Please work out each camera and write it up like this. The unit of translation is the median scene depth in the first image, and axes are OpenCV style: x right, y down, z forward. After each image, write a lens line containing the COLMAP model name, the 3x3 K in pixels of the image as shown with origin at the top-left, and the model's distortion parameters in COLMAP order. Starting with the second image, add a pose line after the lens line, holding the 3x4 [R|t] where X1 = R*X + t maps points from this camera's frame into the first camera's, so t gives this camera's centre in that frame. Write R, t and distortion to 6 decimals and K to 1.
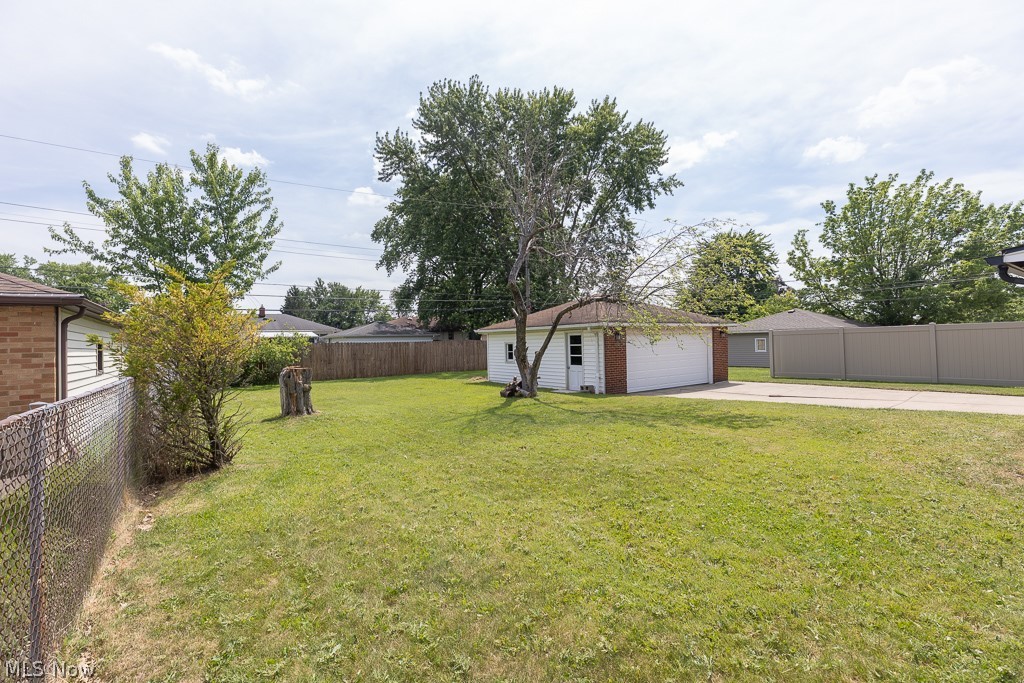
lens RADIAL K [[462.6, 0, 513.3], [0, 462.6, 342.2], [0, 0, 1]] dist [0.001590, 0.000089]
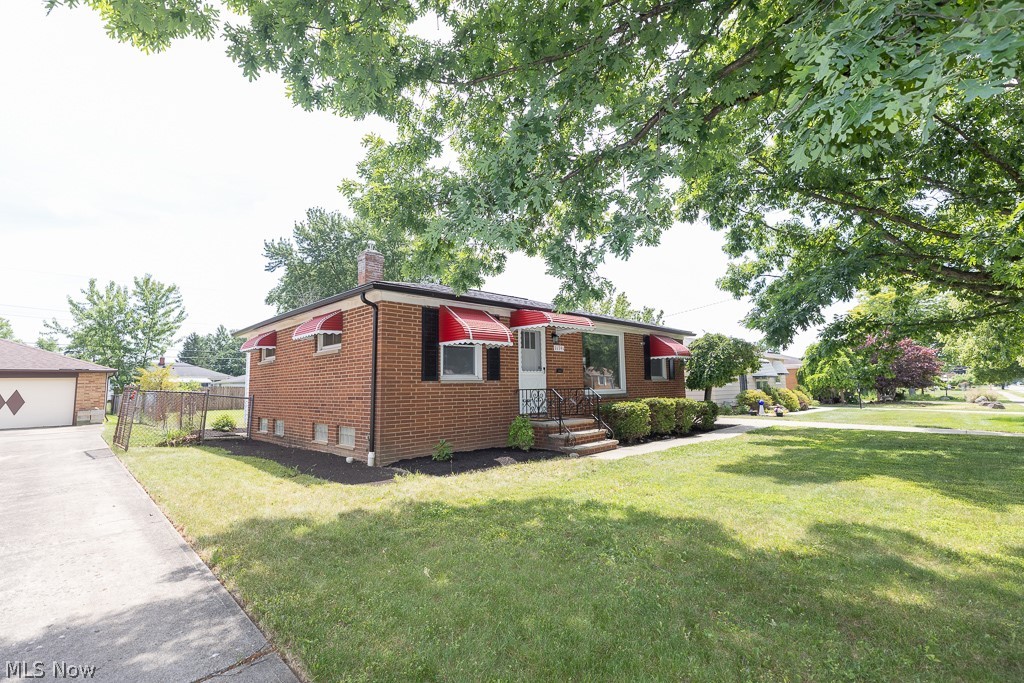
lens RADIAL K [[462.6, 0, 511.4], [0, 462.6, 337.6], [0, 0, 1]] dist [0.001590, 0.000089]
pose [[0.986864, 0.023788, 0.159795, 0.406692], [-0.006000, 0.993815, -0.110890, 0.004198], [-0.161444, 0.108474, 0.980902, -0.856905]]
